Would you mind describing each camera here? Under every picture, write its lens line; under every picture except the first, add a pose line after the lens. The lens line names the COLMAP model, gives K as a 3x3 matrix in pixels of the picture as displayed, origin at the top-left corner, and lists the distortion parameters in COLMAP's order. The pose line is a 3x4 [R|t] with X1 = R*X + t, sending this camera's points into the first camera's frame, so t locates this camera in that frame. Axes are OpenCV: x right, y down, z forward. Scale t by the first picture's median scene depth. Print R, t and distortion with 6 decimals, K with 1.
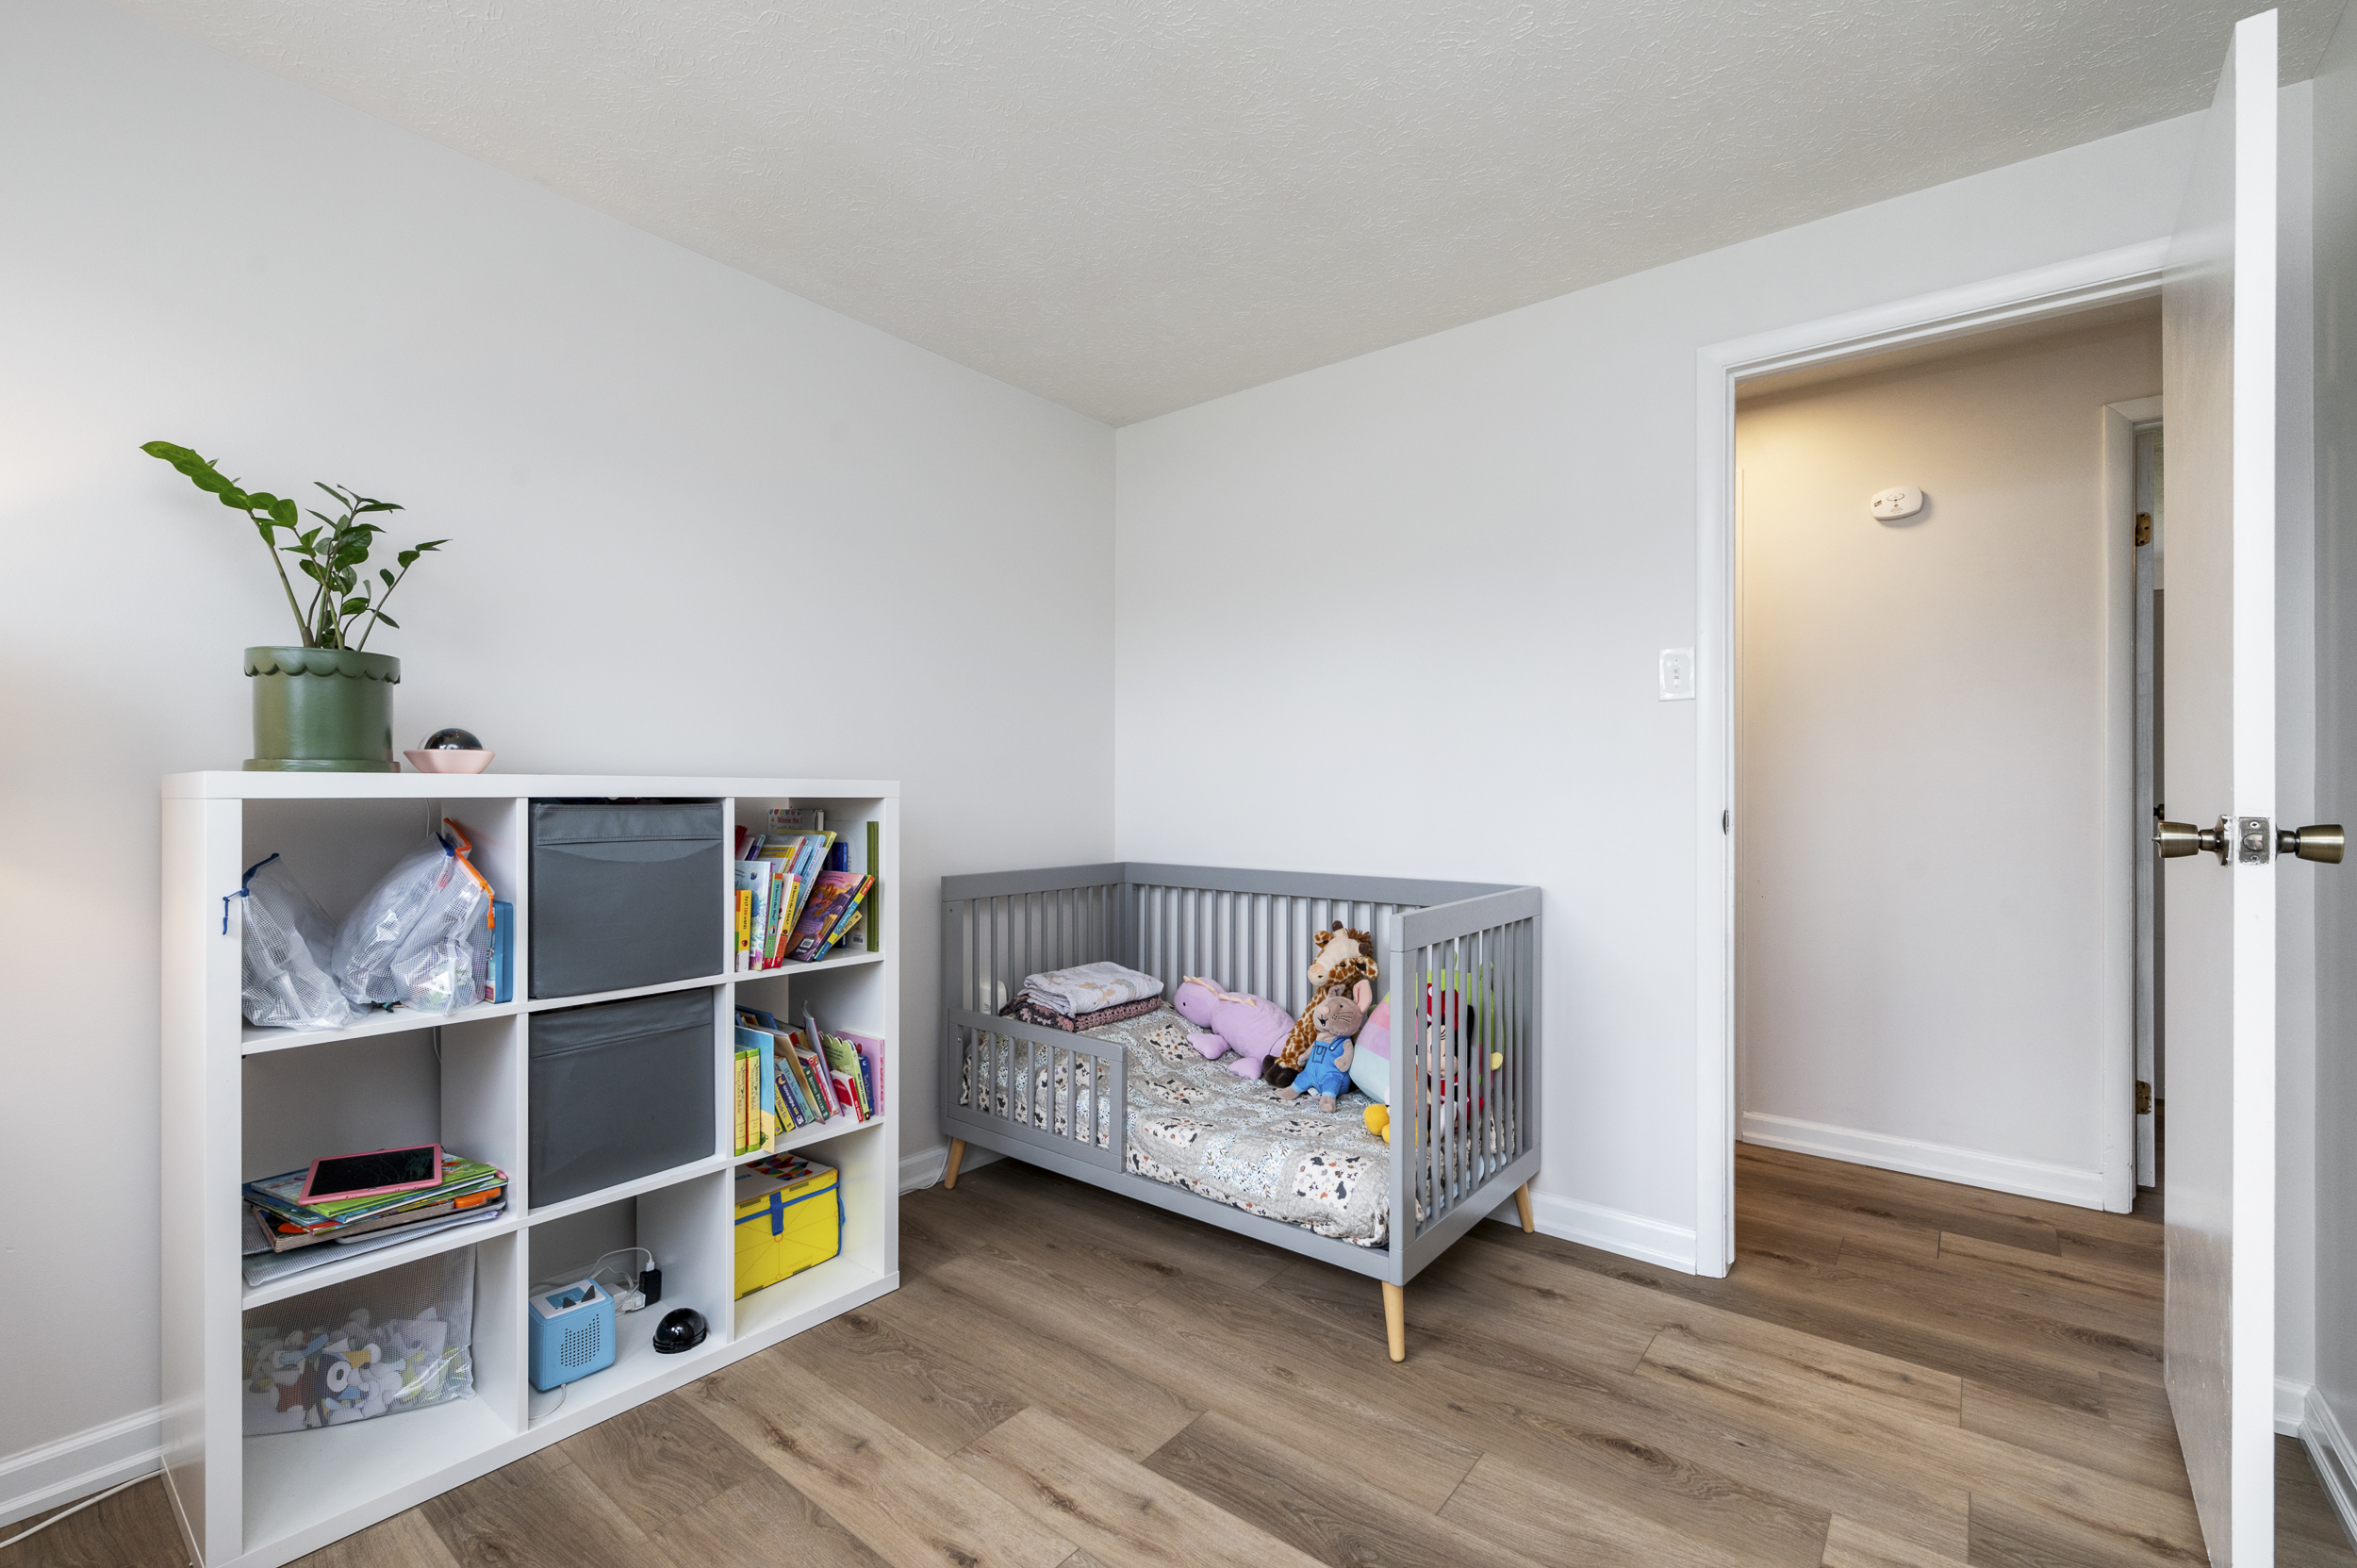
lens RADIAL K [[1010.9, 0, 1178.5], [0, 1010.9, 784.0], [0, 0, 1]] dist [-0.000563, 0.000045]
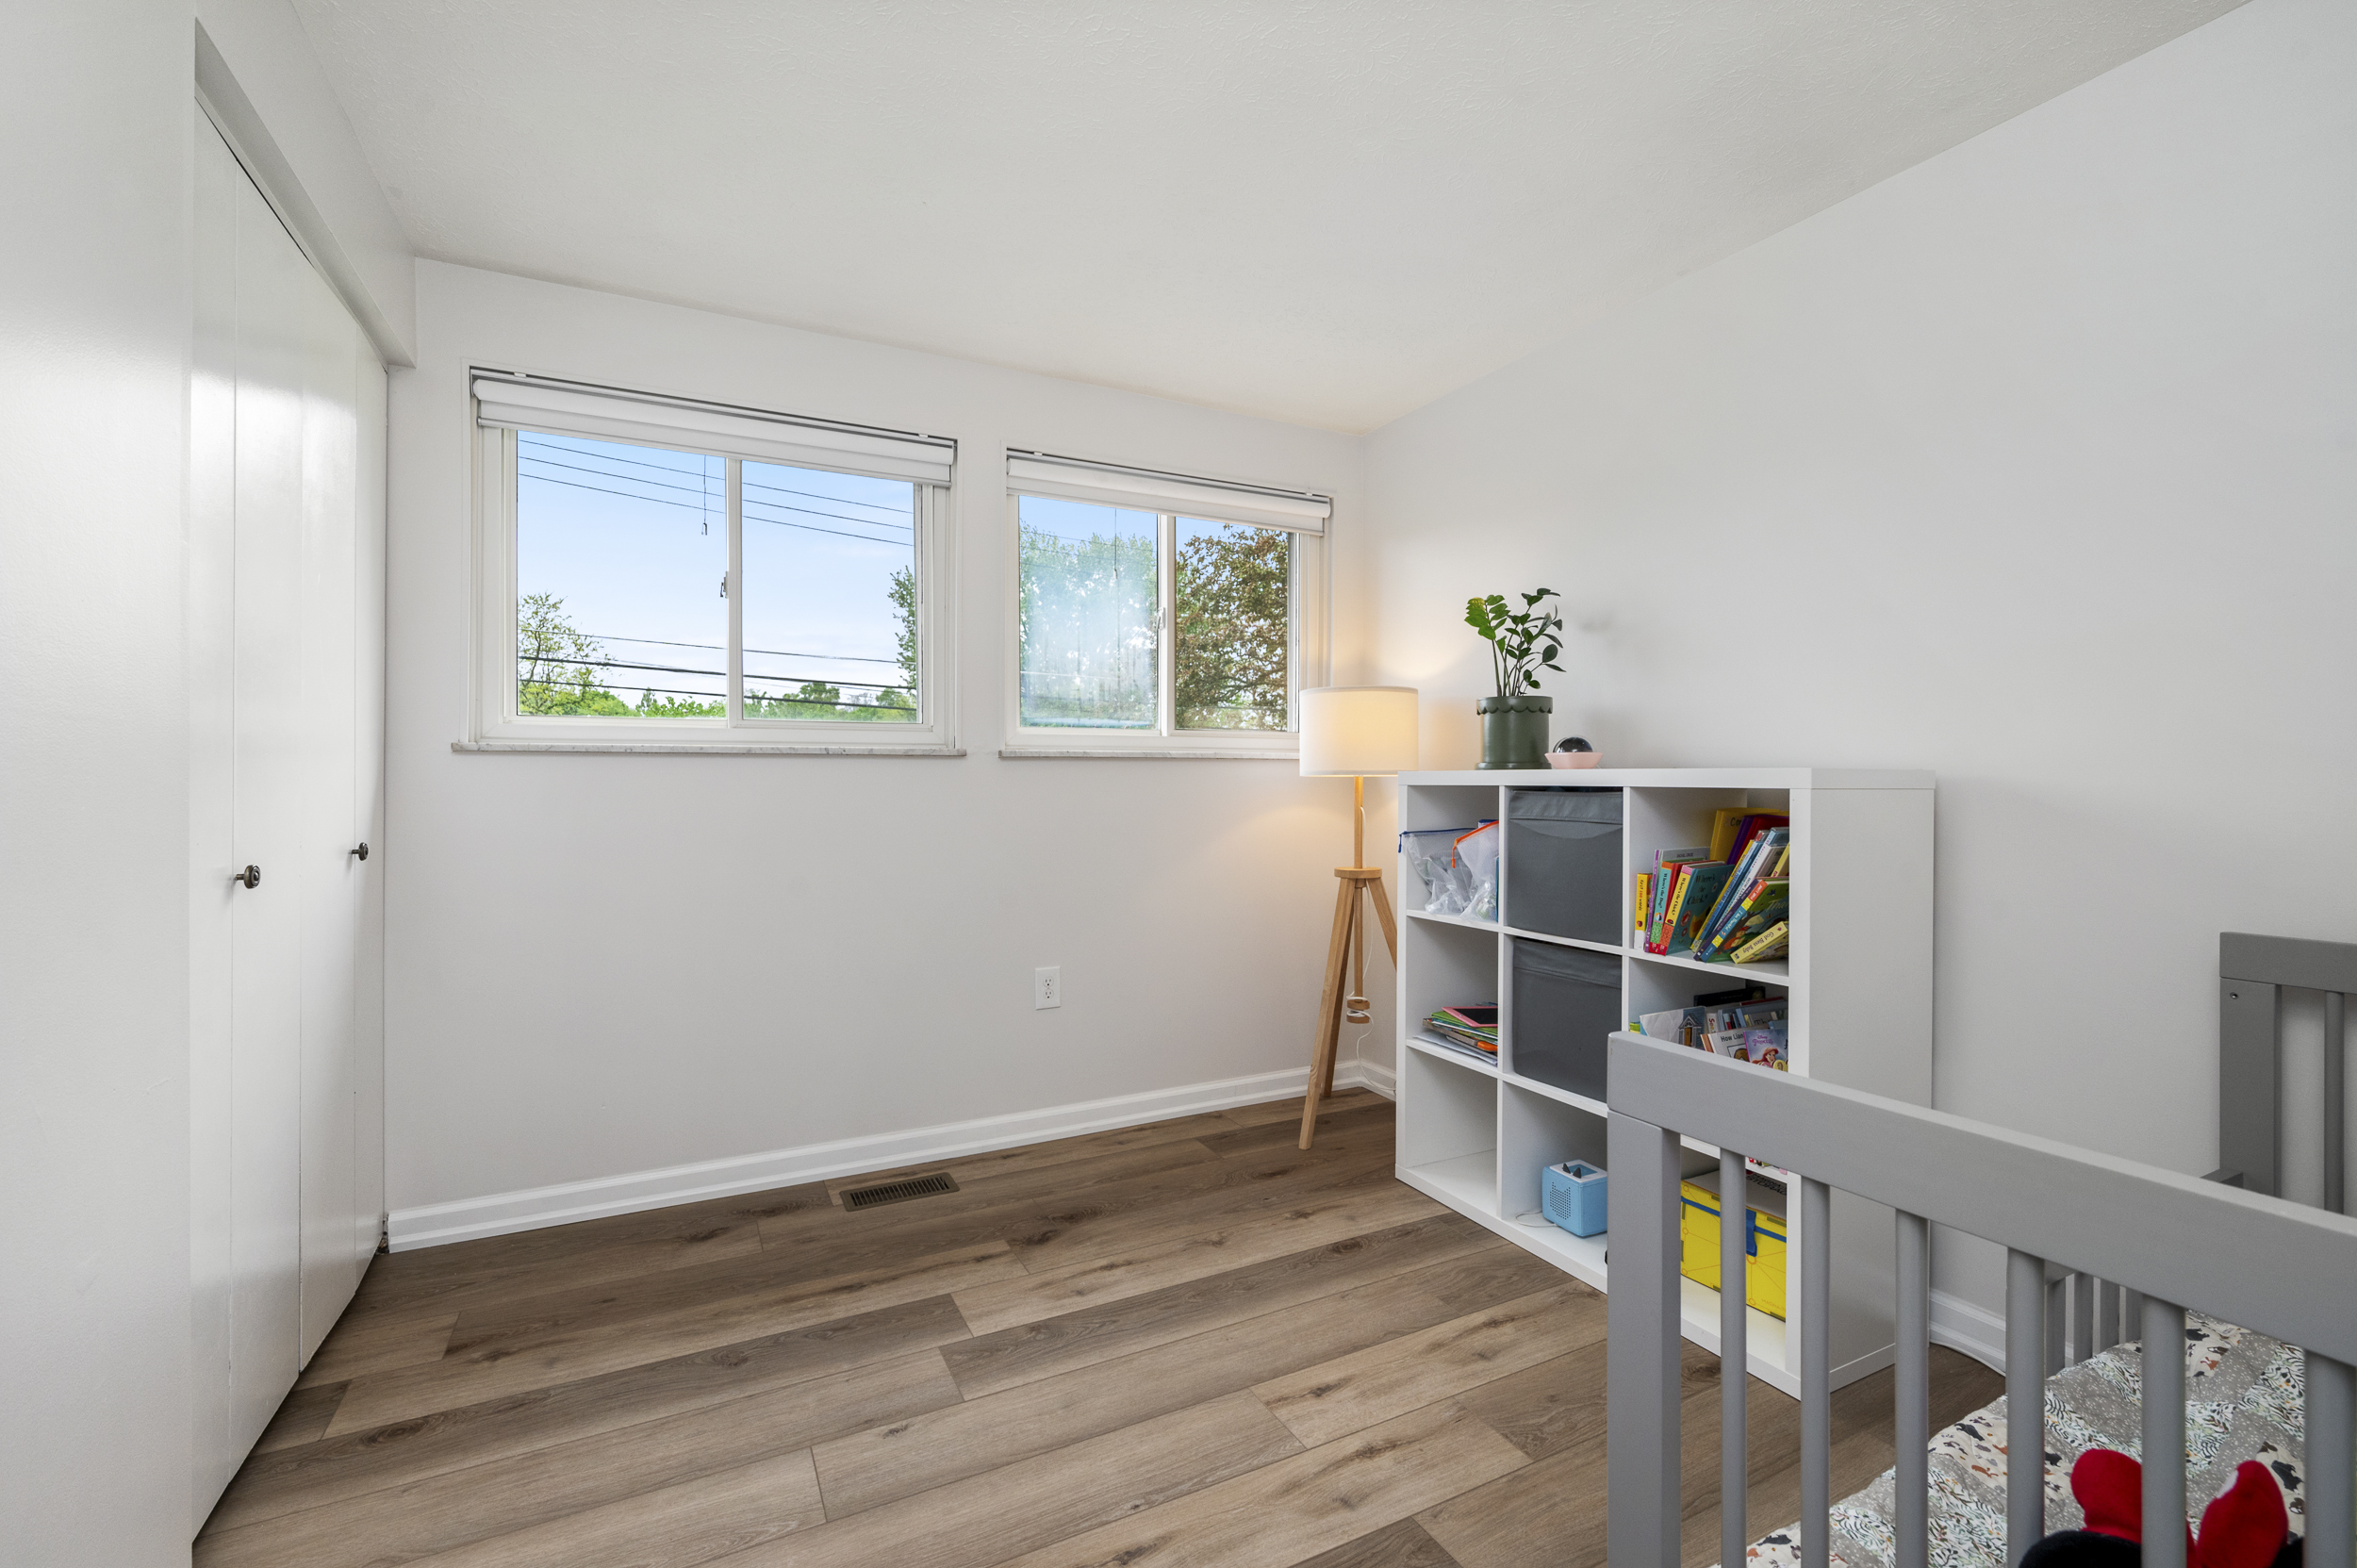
lens RADIAL K [[1010.9, 0, 1178.5], [0, 1010.9, 784.0], [0, 0, 1]] dist [-0.000563, 0.000045]
pose [[-0.425241, -0.000576, -0.905080, 0.855873], [0.009182, 0.999946, -0.004951, 0.012934], [0.905034, -0.010416, -0.425213, 1.174745]]
